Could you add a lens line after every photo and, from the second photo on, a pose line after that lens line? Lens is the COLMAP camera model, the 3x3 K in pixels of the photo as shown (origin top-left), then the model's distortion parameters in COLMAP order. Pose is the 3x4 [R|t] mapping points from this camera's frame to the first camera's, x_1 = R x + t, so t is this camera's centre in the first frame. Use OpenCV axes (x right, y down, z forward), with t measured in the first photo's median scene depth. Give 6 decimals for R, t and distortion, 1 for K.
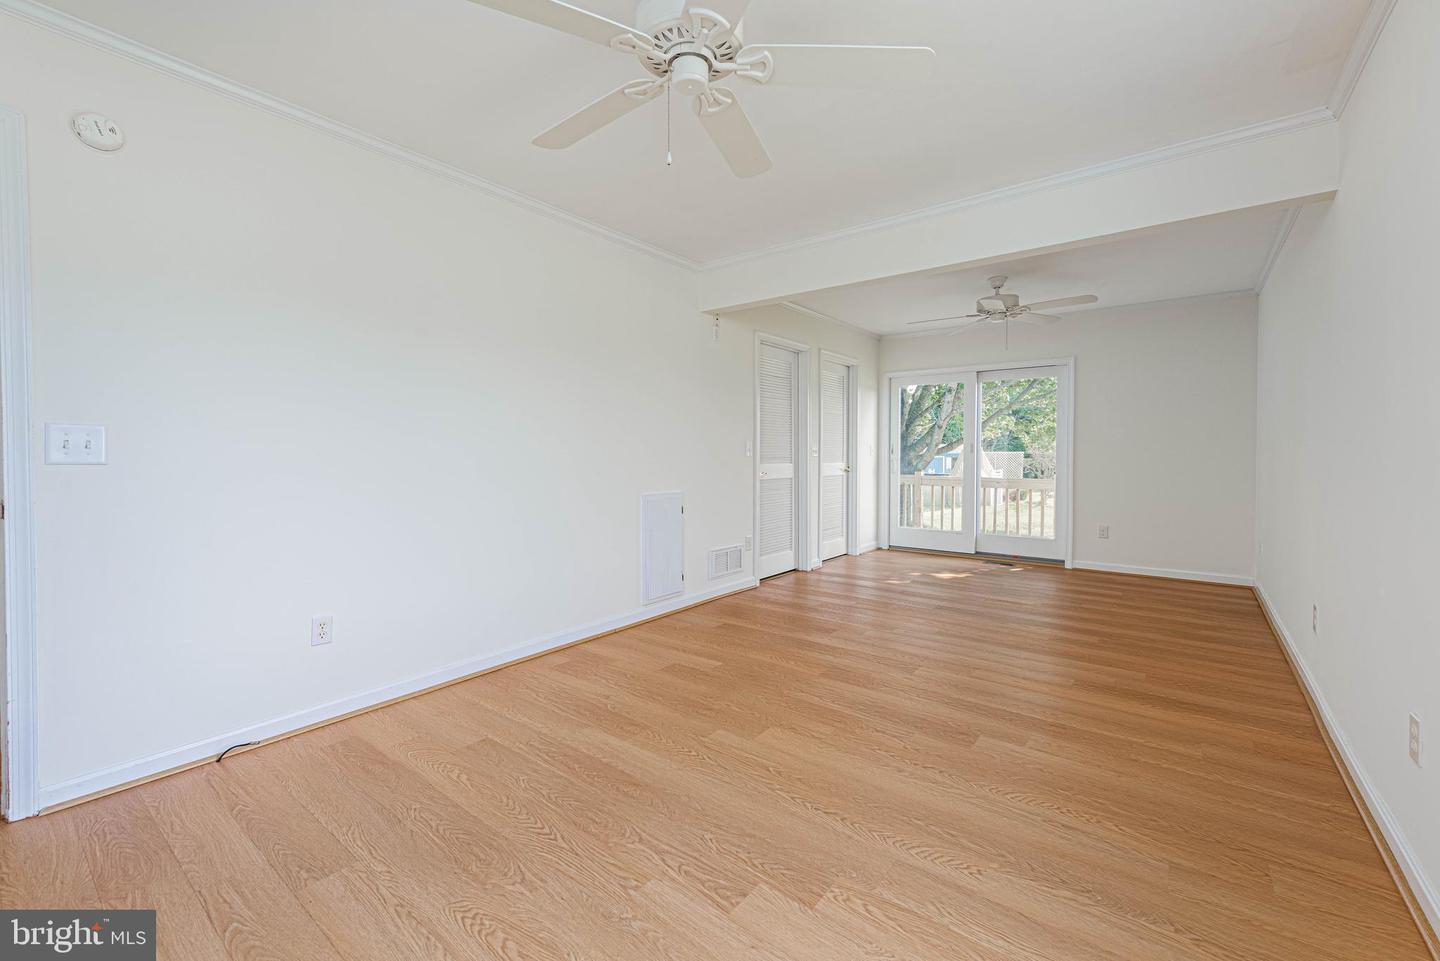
lens RADIAL K [[576.4, 0, 712.7], [0, 576.4, 459.8], [0, 0, 1]] dist [0.007068, -0.000317]
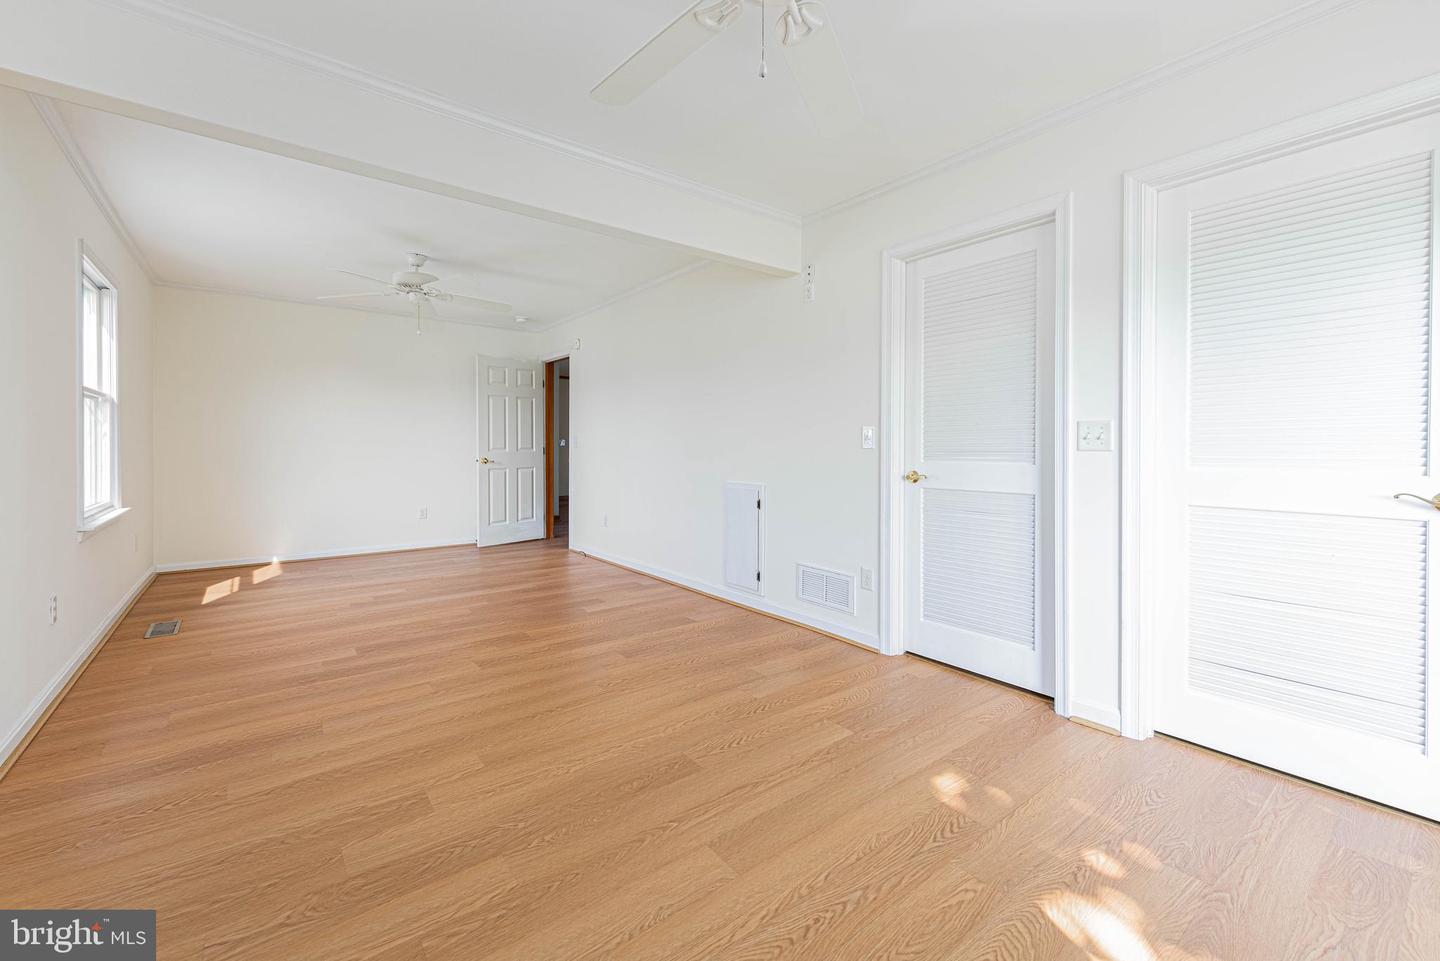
lens RADIAL K [[576.4, 0, 712.7], [0, 576.4, 459.8], [0, 0, 1]] dist [0.007068, -0.000317]
pose [[-0.216662, 0.026311, -0.975892, 1.217880], [-0.016041, 0.999406, 0.030506, -0.010203], [0.976115, 0.022264, -0.216111, 1.614322]]
